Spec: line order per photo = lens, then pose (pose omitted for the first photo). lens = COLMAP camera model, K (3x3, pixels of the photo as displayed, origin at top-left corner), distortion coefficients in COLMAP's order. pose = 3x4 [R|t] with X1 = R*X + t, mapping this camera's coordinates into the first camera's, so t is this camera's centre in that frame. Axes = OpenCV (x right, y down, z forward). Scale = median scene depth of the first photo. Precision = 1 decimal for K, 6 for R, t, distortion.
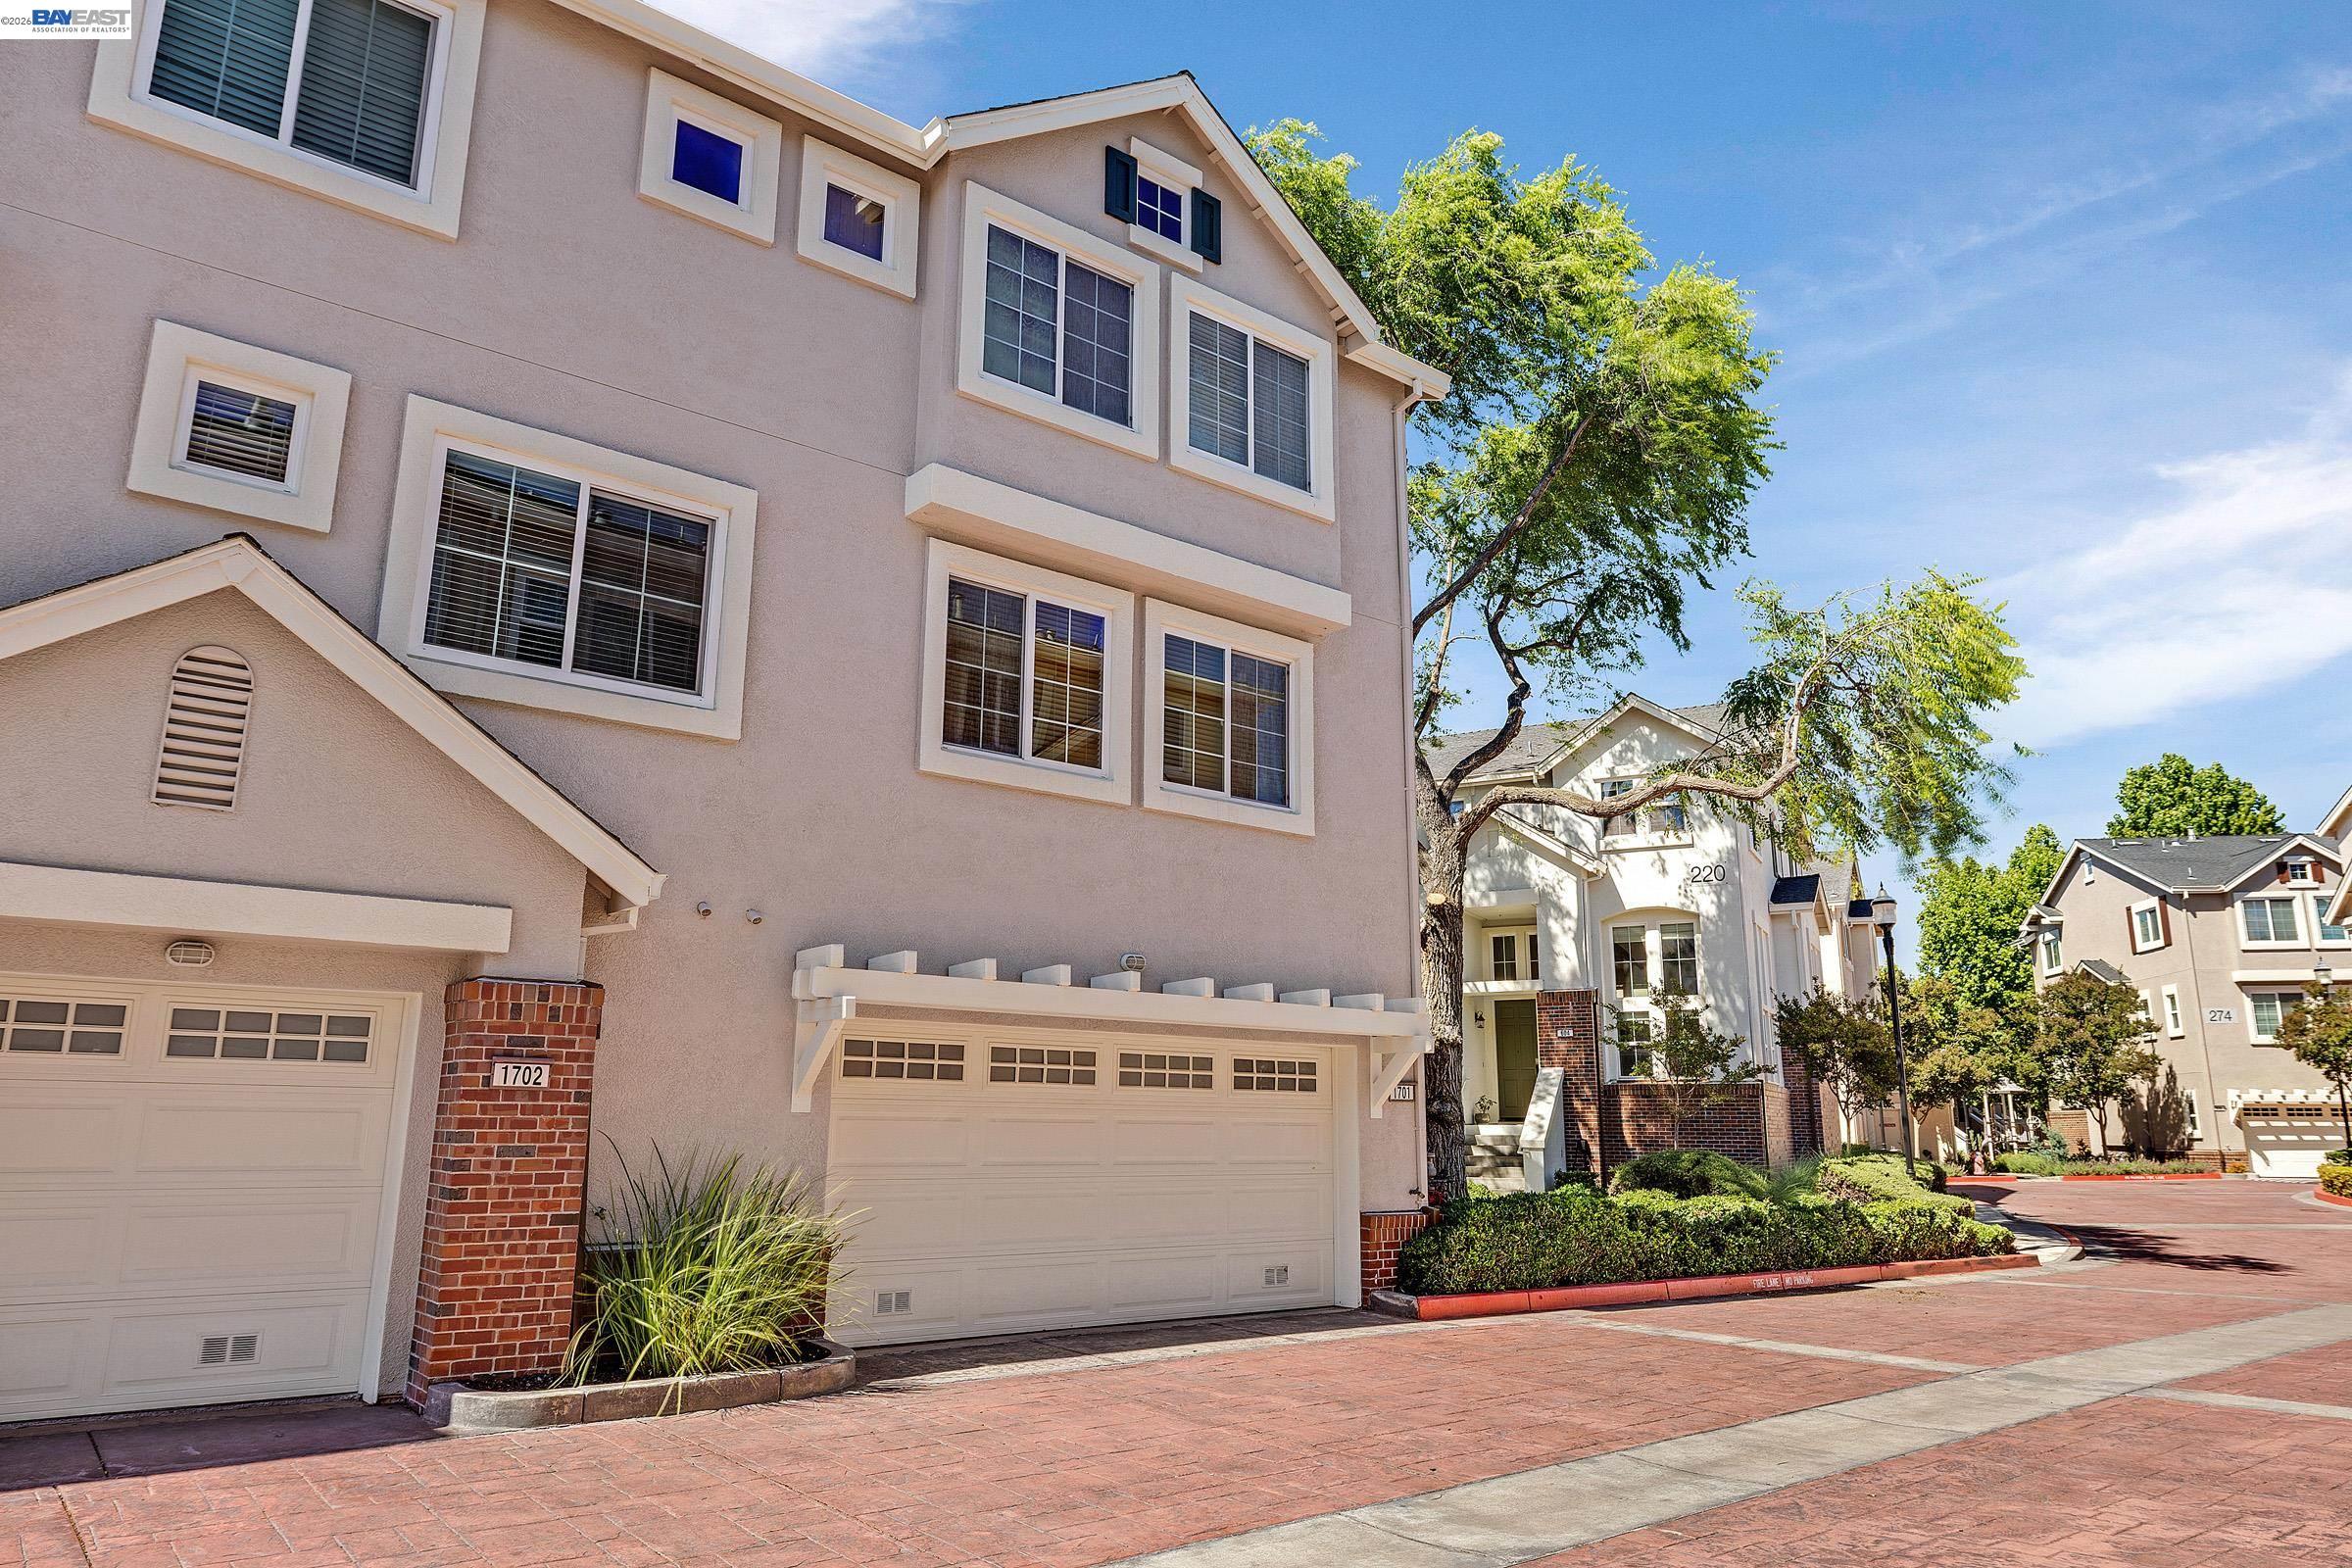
lens RADIAL K [[1555.3, 0, 1171.3], [0, 1555.3, 798.4], [0, 0, 1]] dist [0.008673, 0.002902]
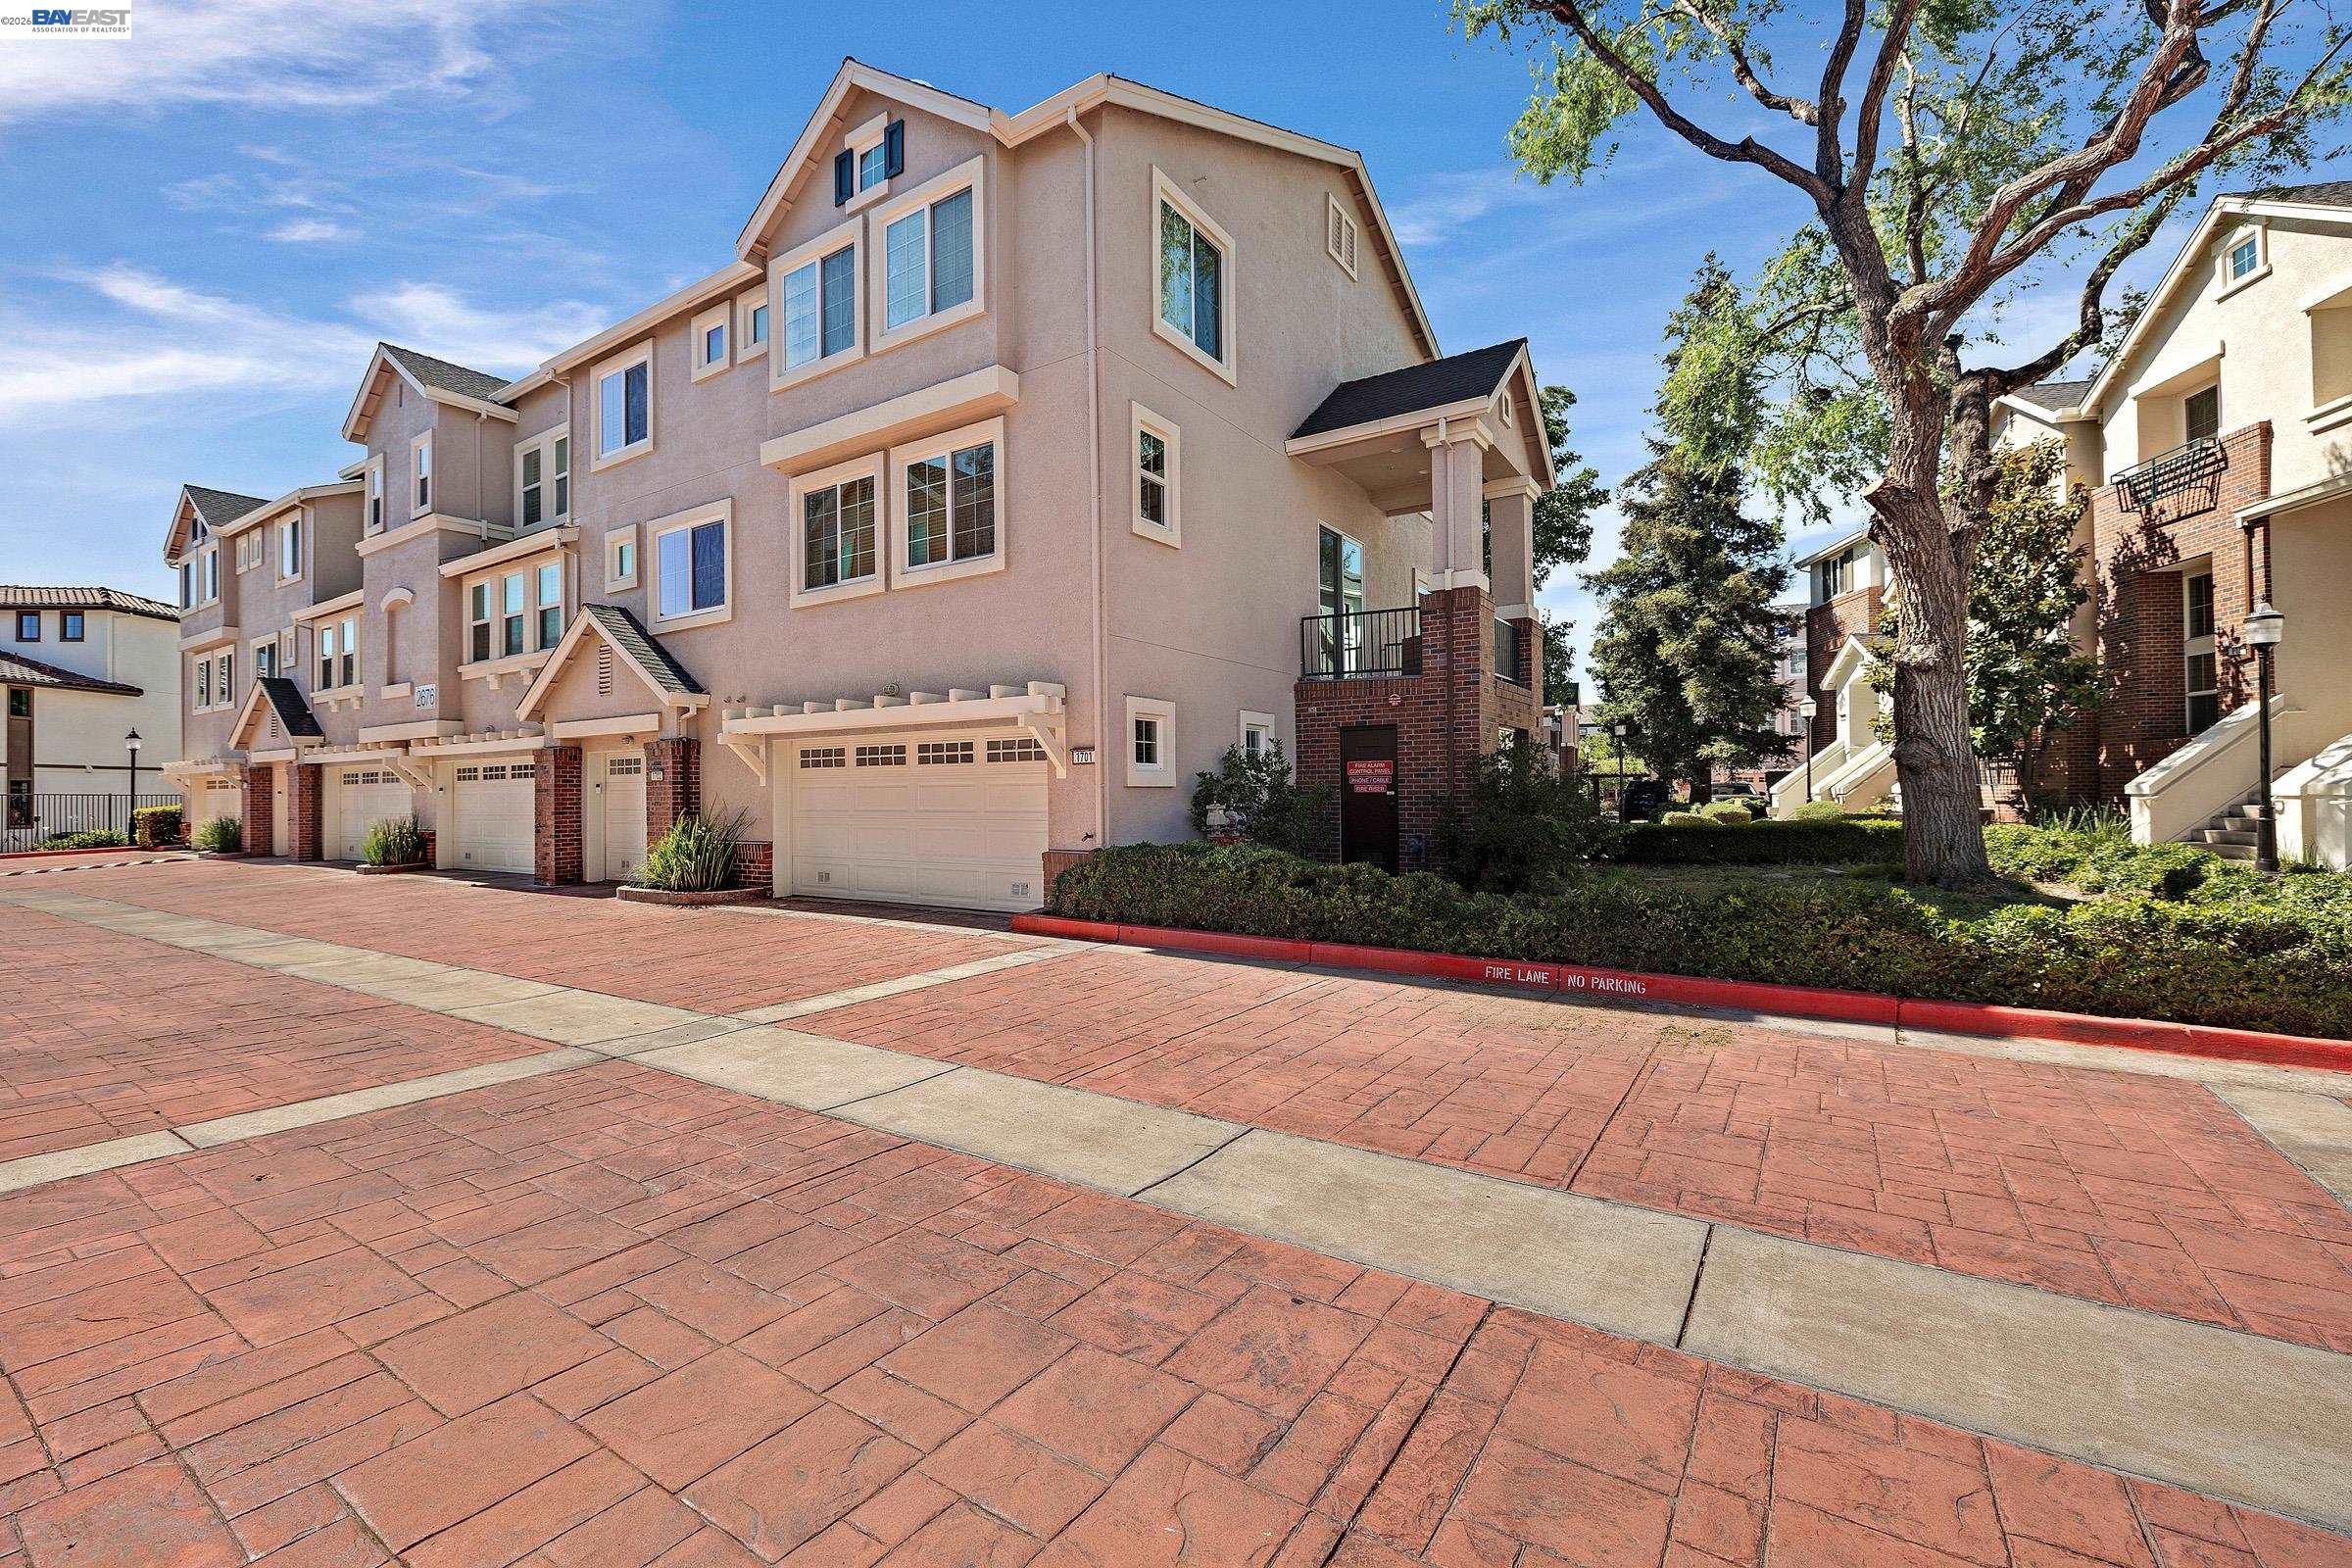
lens RADIAL K [[988.3, 0, 1169.1], [0, 988.3, 785.2], [0, 0, 1]] dist [-0.003487, 0.000083]
pose [[0.291260, -0.012588, -0.956561, 1.014533], [0.216372, 0.974868, 0.053053, 0.205764], [0.931853, -0.222426, 0.286664, 0.935077]]
